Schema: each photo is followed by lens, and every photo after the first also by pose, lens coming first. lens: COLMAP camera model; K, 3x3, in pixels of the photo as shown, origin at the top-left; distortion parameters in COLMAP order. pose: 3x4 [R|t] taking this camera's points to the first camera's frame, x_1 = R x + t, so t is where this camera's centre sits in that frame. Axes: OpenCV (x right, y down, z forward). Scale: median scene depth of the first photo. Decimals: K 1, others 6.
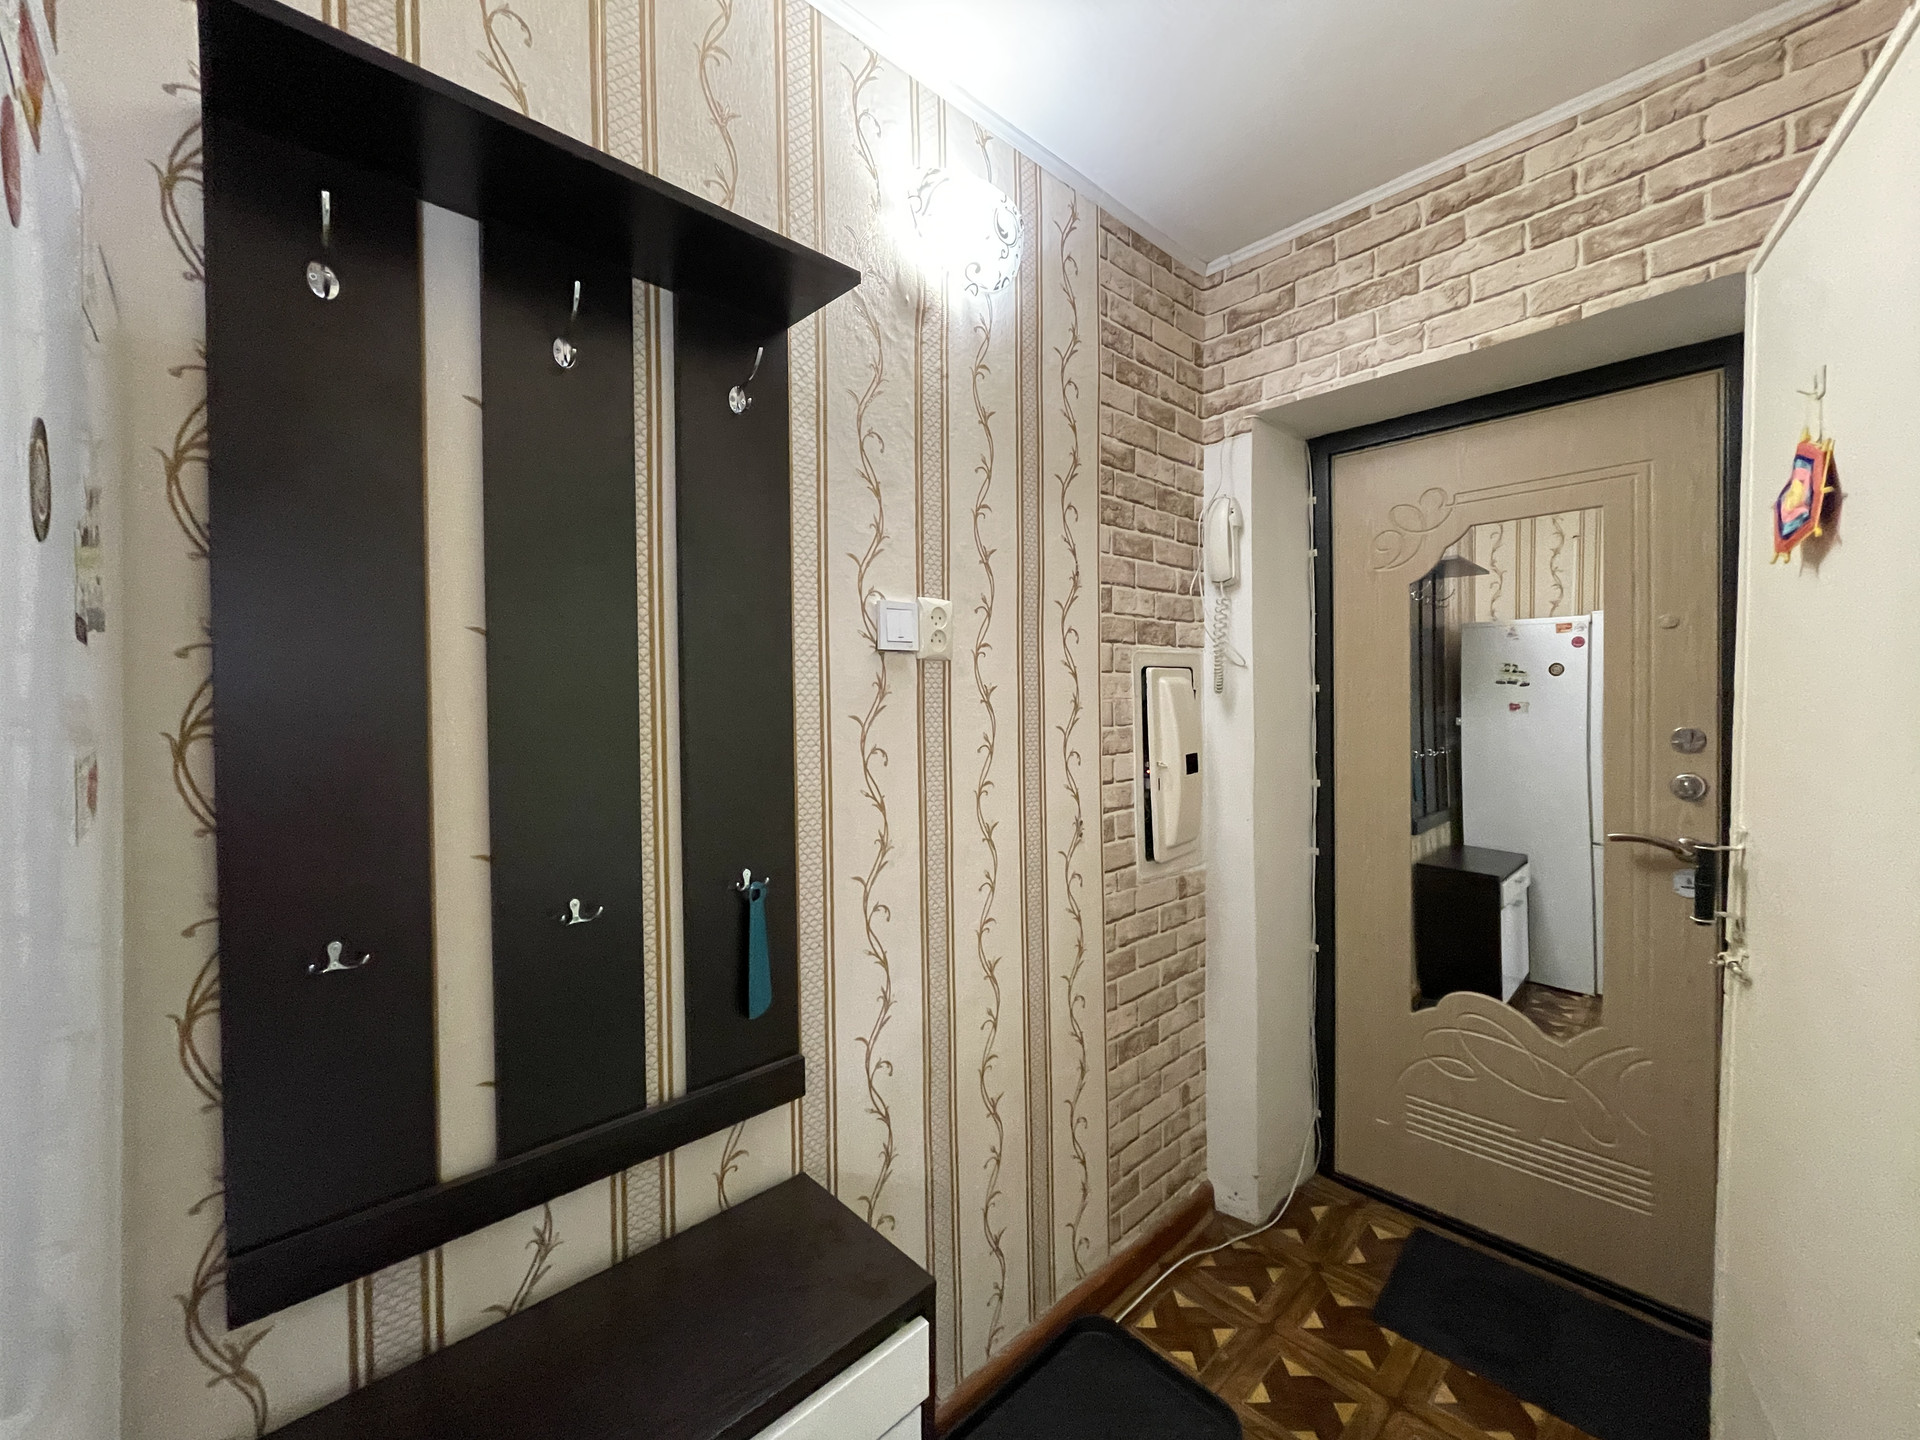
lens RADIAL K [[777.4, 0, 965.6], [0, 777.4, 716.7], [0, 0, 1]] dist [-0.004279, -0.000481]
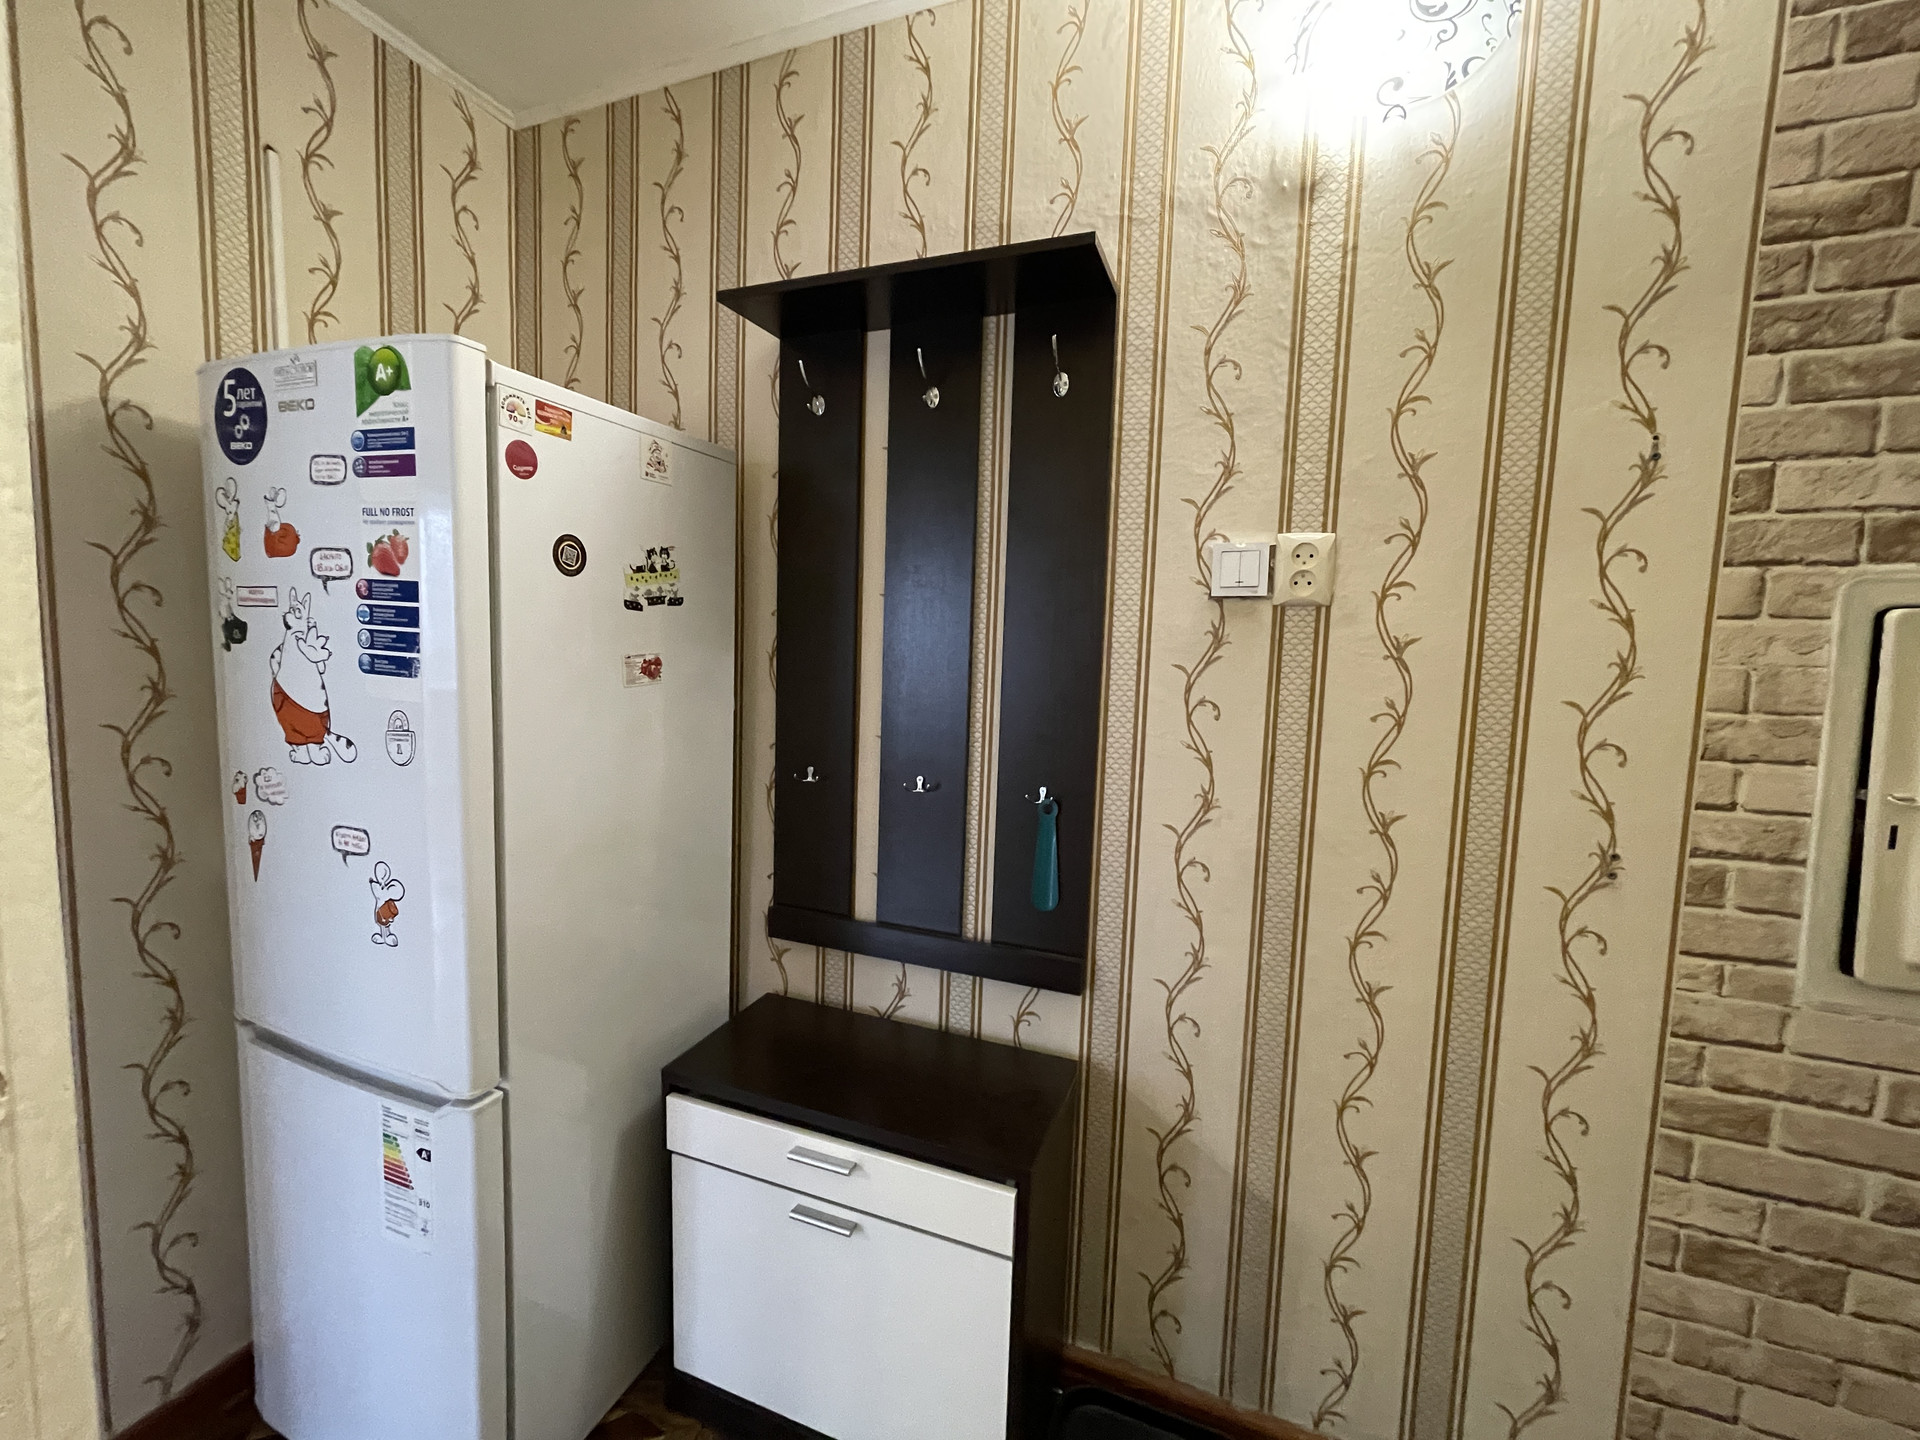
lens RADIAL K [[777.4, 0, 964.0], [0, 777.4, 720.7], [0, 0, 1]] dist [-0.004279, -0.000481]
pose [[0.421411, 0.106321, -0.900616, 0.530792], [-0.050378, 0.994315, 0.093810, -0.008053], [0.905470, 0.005839, 0.424371, 0.273562]]
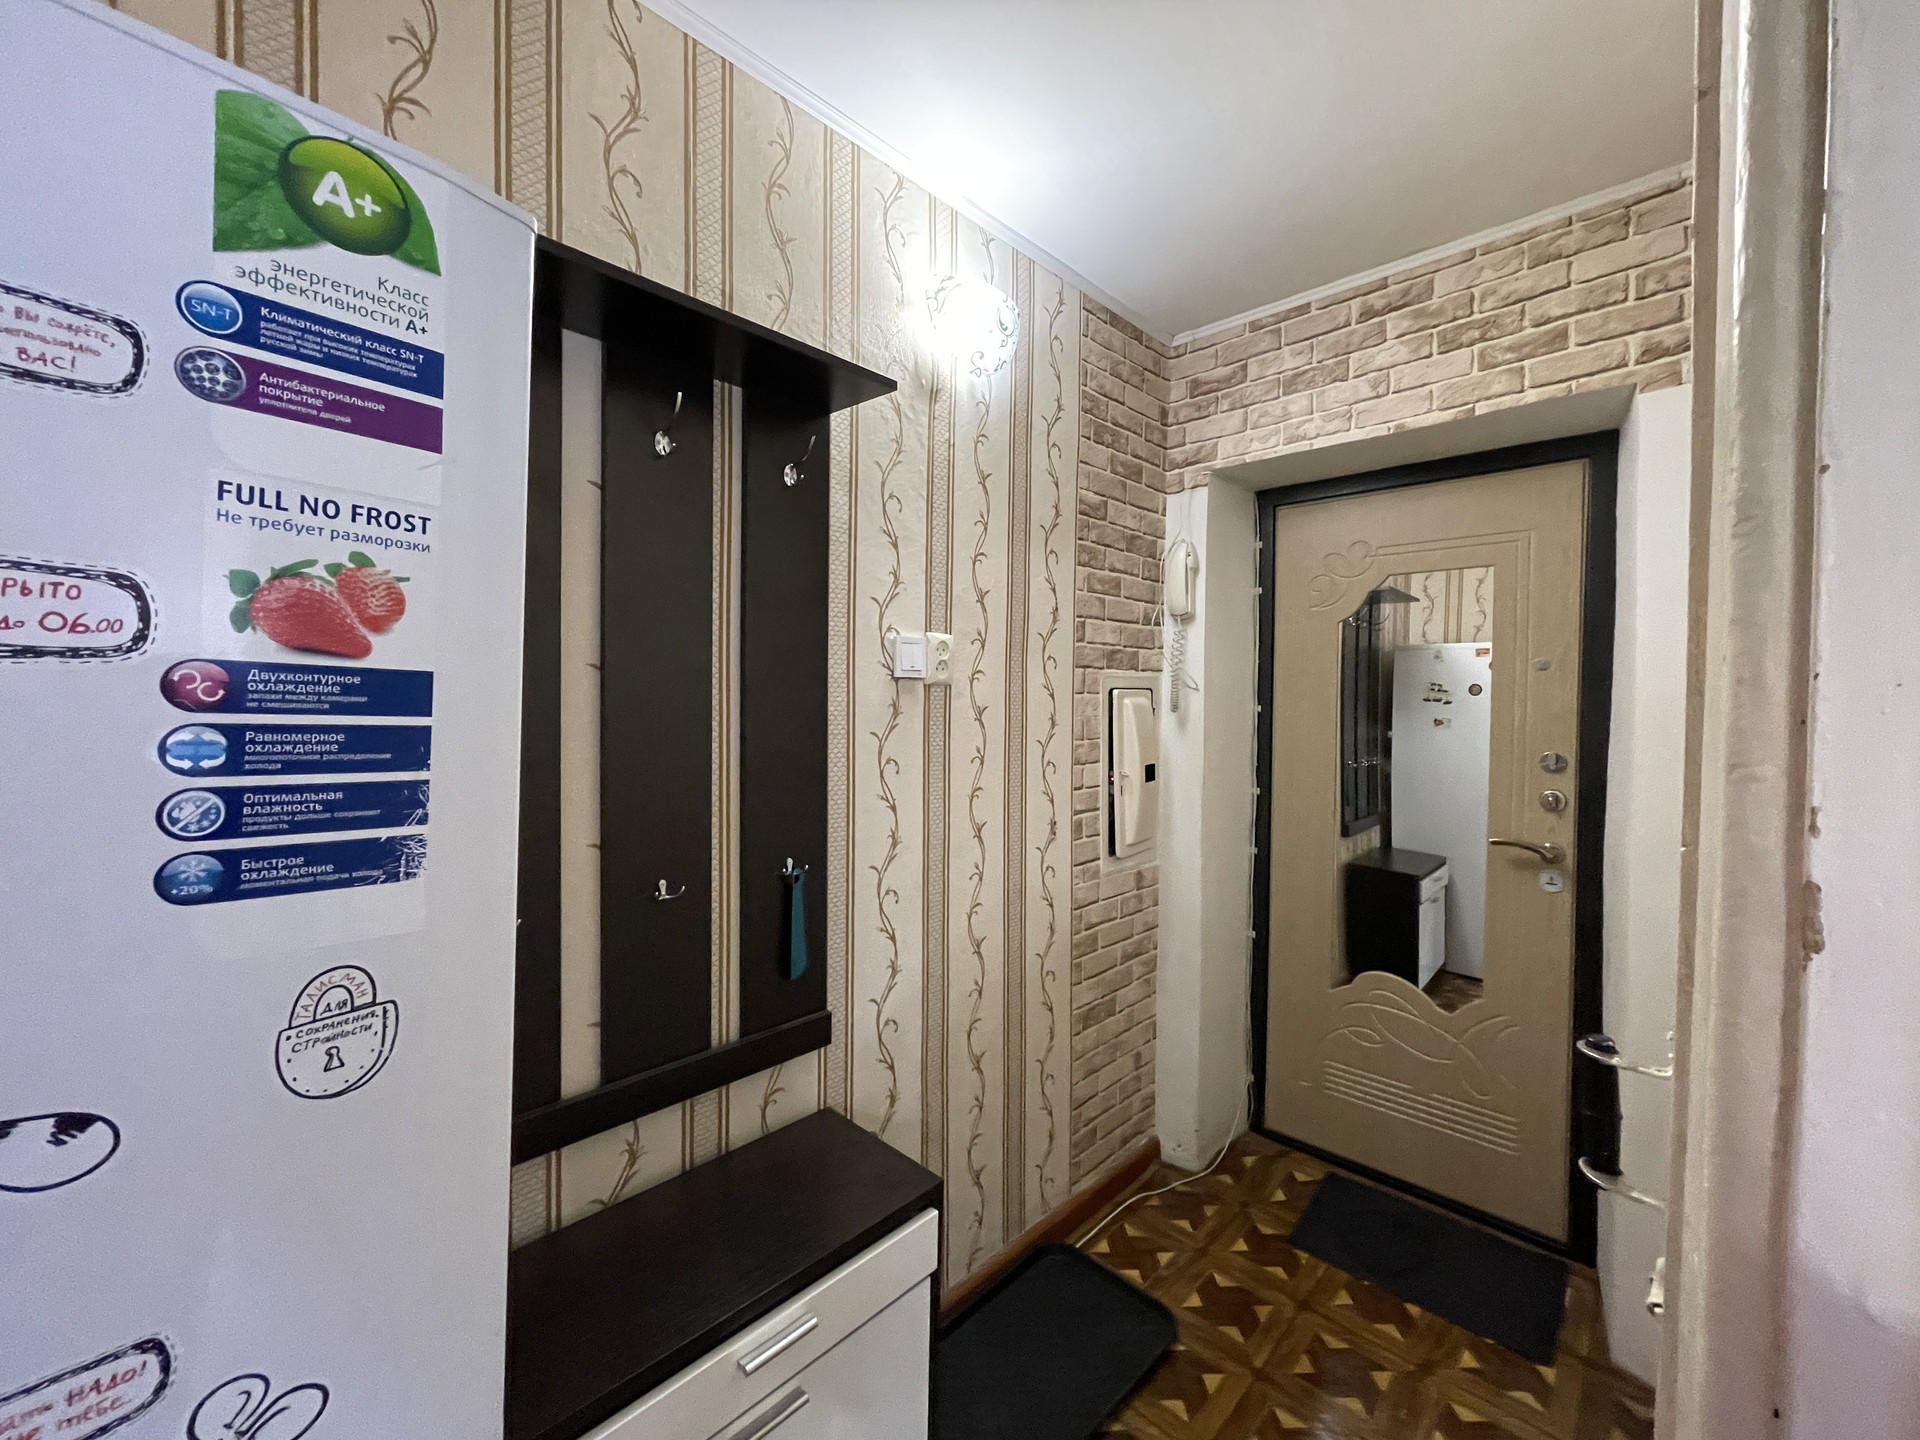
lens RADIAL K [[777.4, 0, 966.9], [0, 777.4, 718.4], [0, 0, 1]] dist [-0.004279, -0.000481]
pose [[0.998489, 0.021432, 0.050601, -0.050242], [-0.021804, 0.999739, 0.006795, -0.028049], [-0.050442, -0.007888, 0.998696, -0.171660]]
